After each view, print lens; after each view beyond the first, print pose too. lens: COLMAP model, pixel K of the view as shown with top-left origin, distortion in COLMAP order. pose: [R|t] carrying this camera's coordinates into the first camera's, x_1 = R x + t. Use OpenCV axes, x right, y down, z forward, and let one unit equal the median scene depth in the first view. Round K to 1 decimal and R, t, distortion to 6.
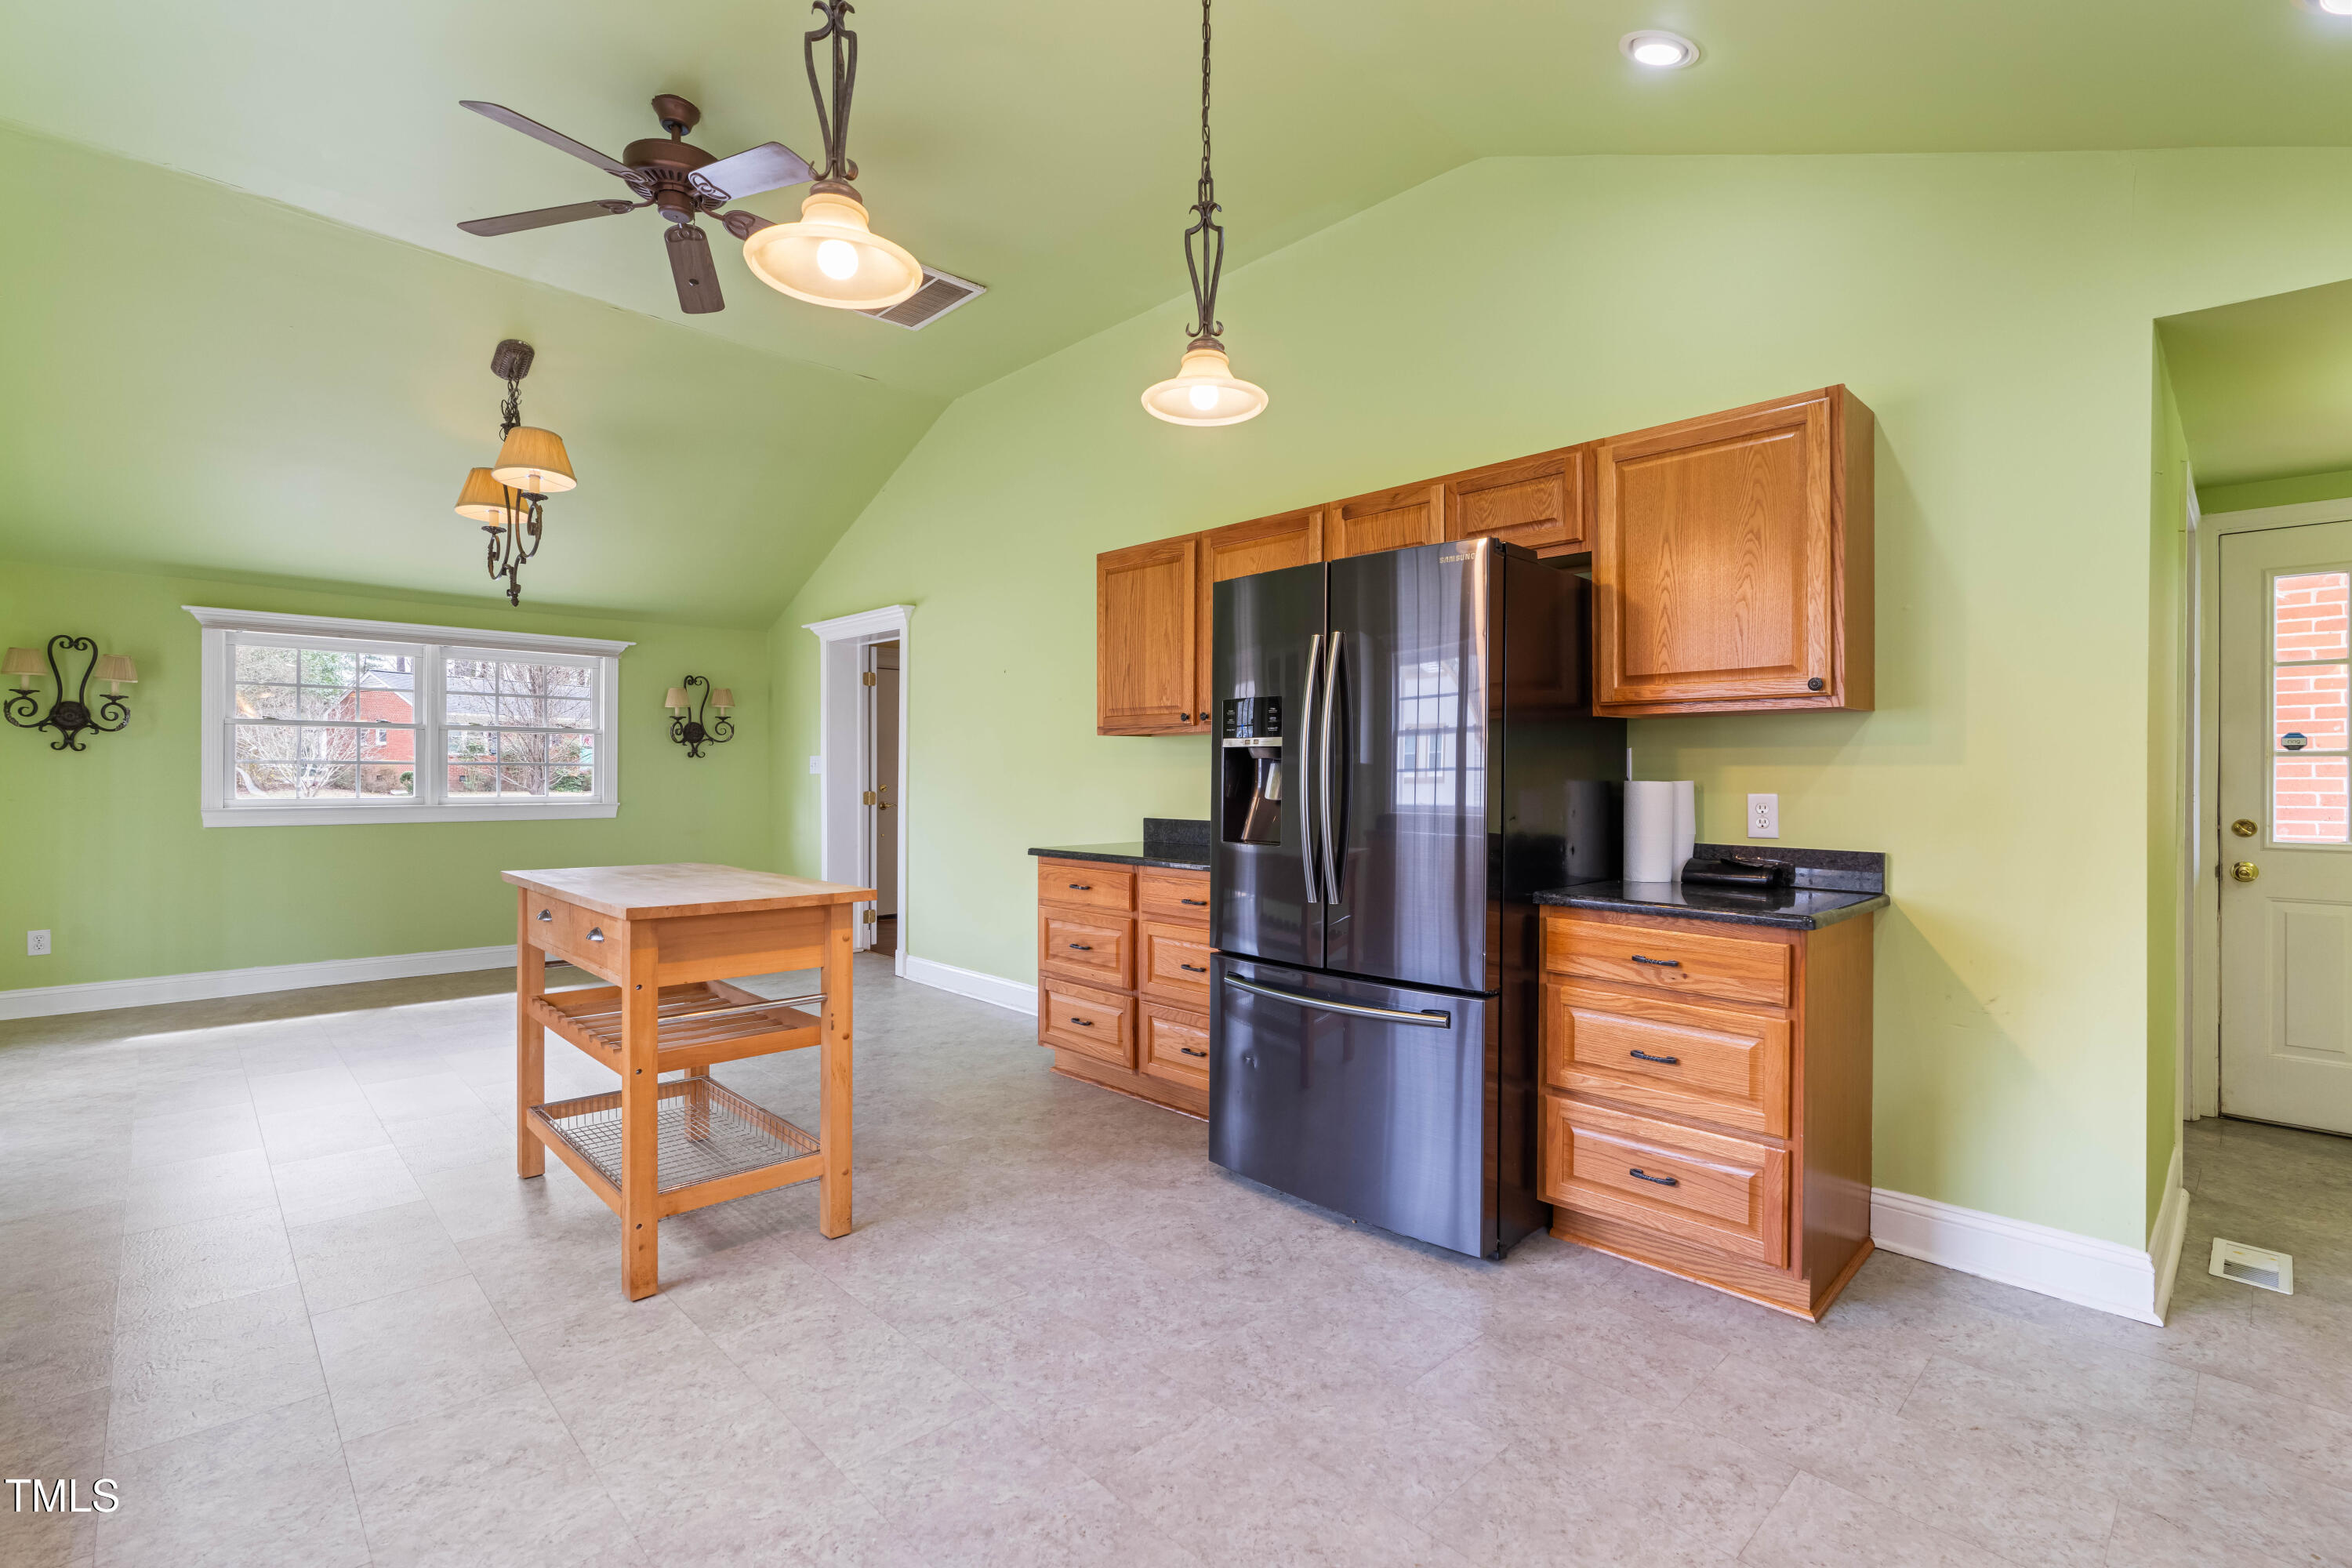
lens RADIAL K [[1066.1, 0, 1178.5], [0, 1066.1, 778.8], [0, 0, 1]] dist [-0.001921, 0.000165]
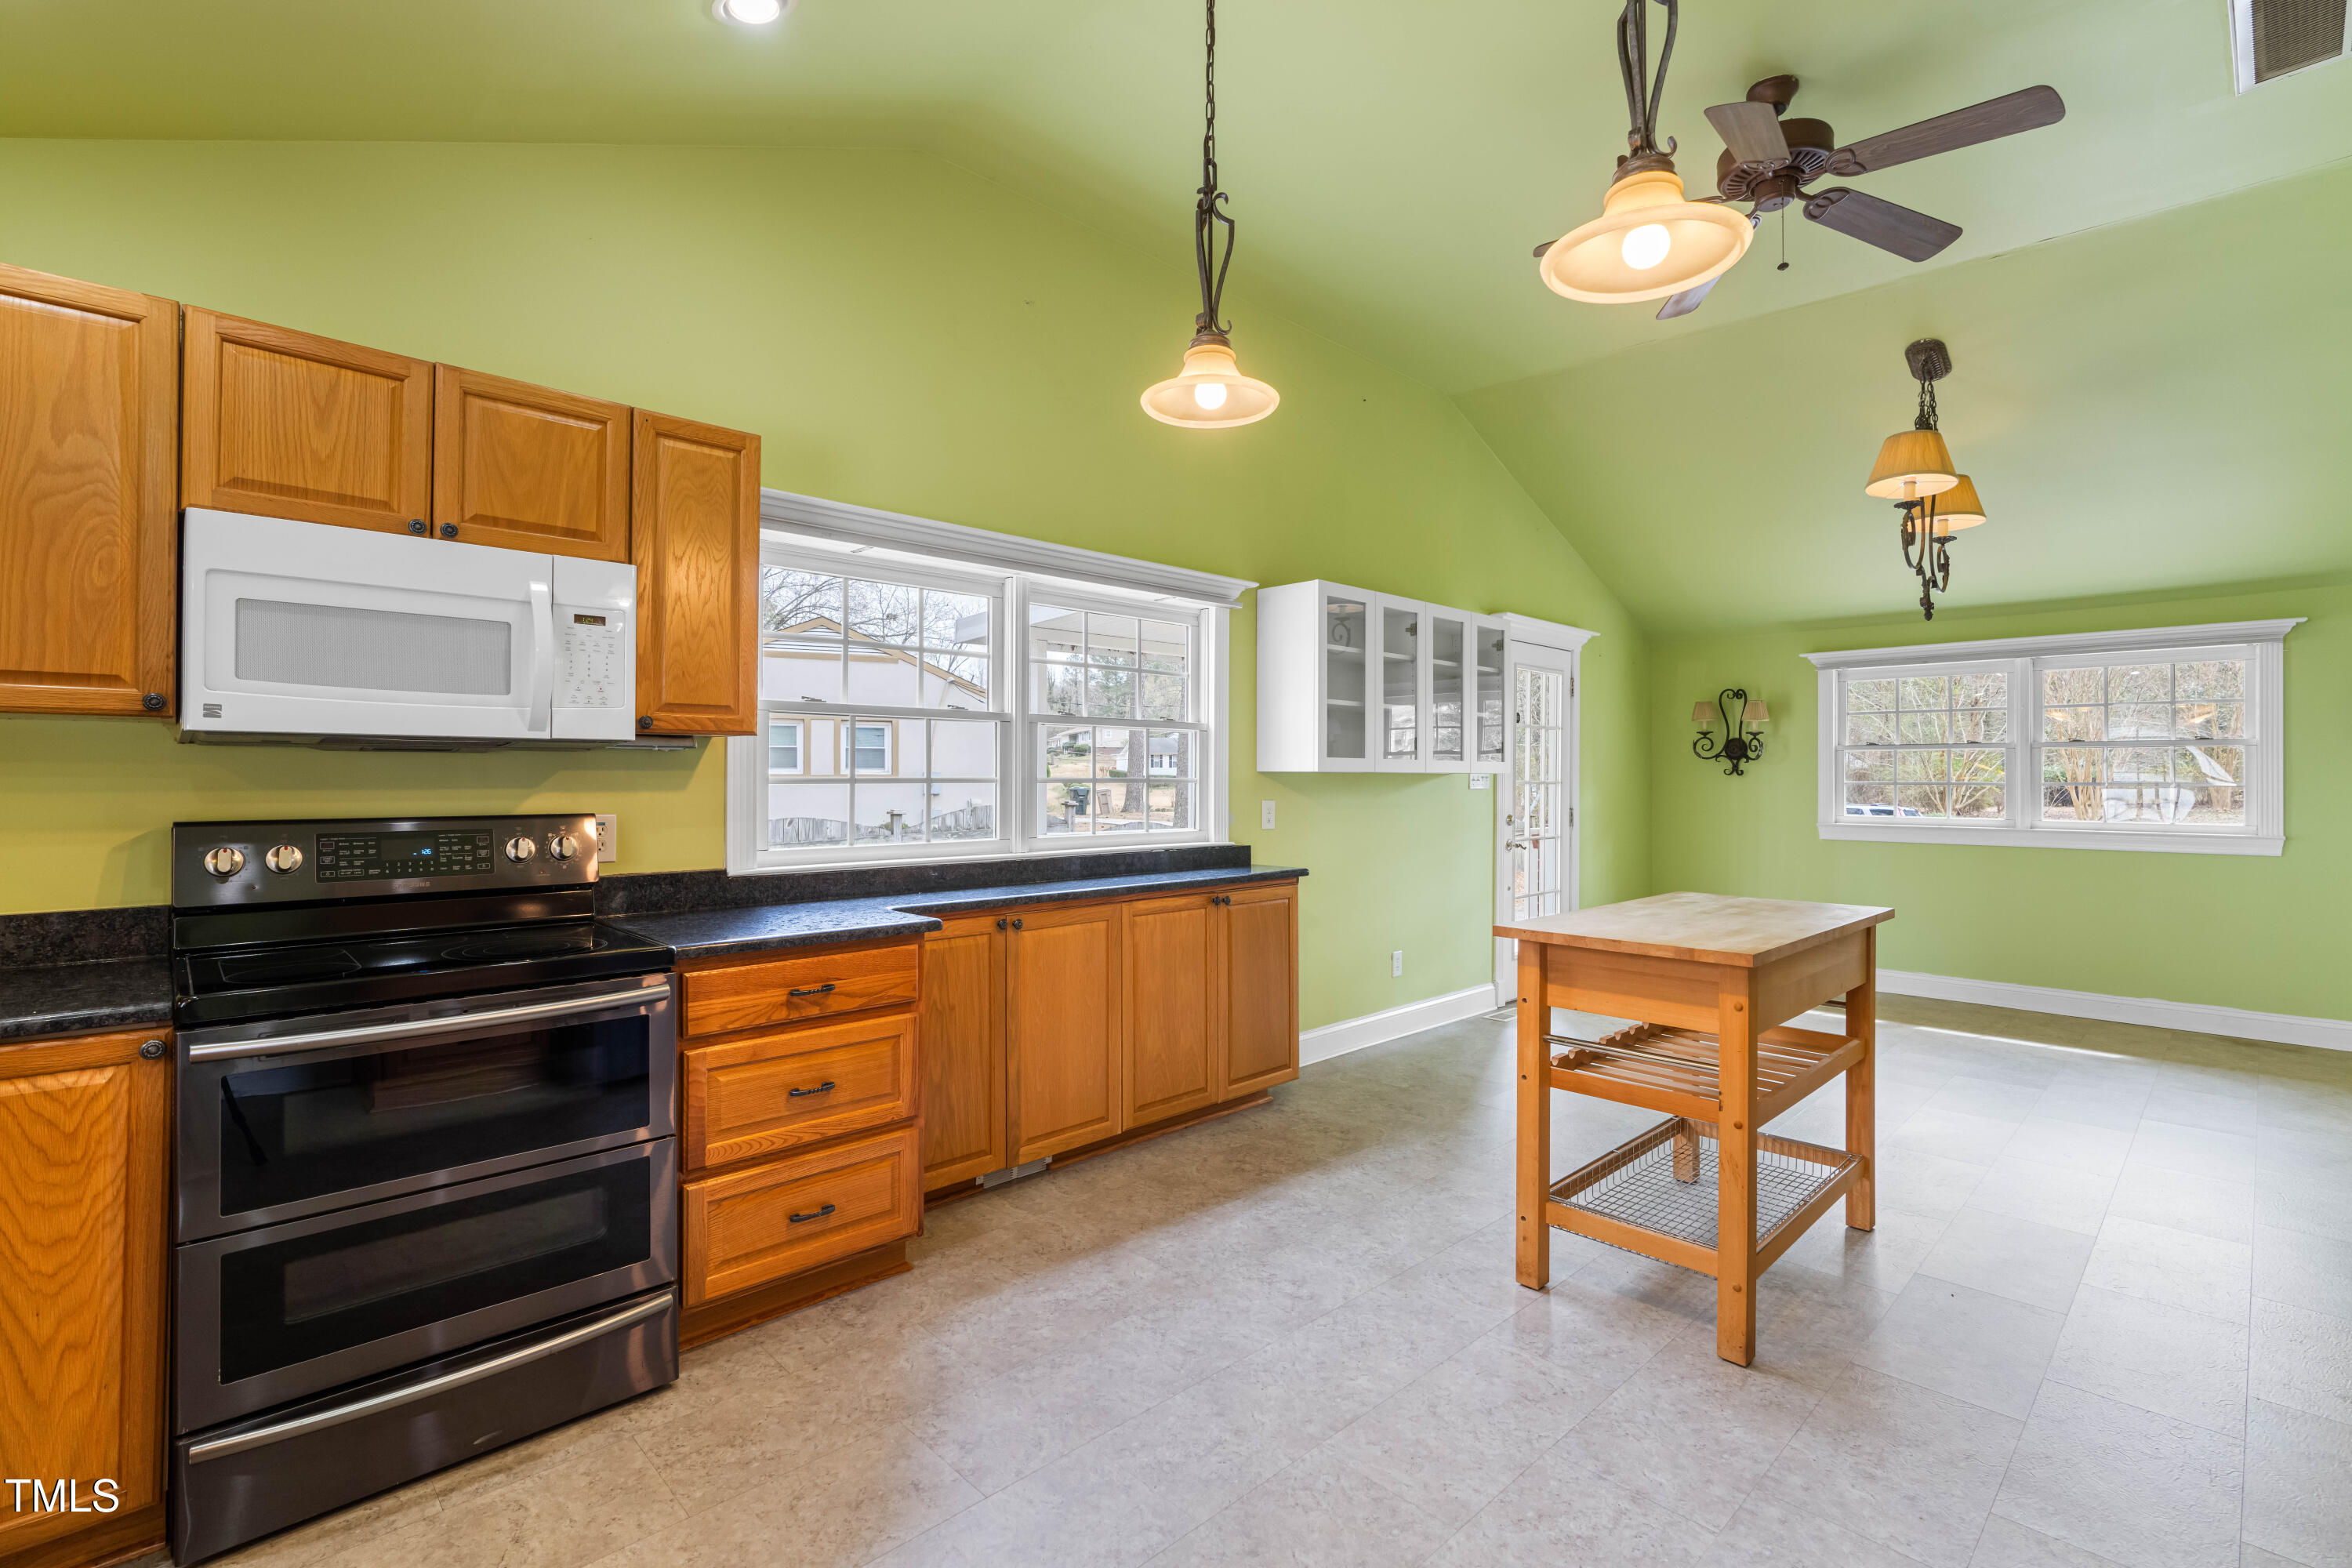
lens RADIAL K [[1066.1, 0, 1178.4], [0, 1066.1, 776.7], [0, 0, 1]] dist [-0.001921, 0.000165]
pose [[0.004510, -0.005440, -0.999975, 0.292483], [-0.007104, 0.999960, -0.005472, -0.013169], [0.999965, 0.007128, 0.004472, 0.312763]]
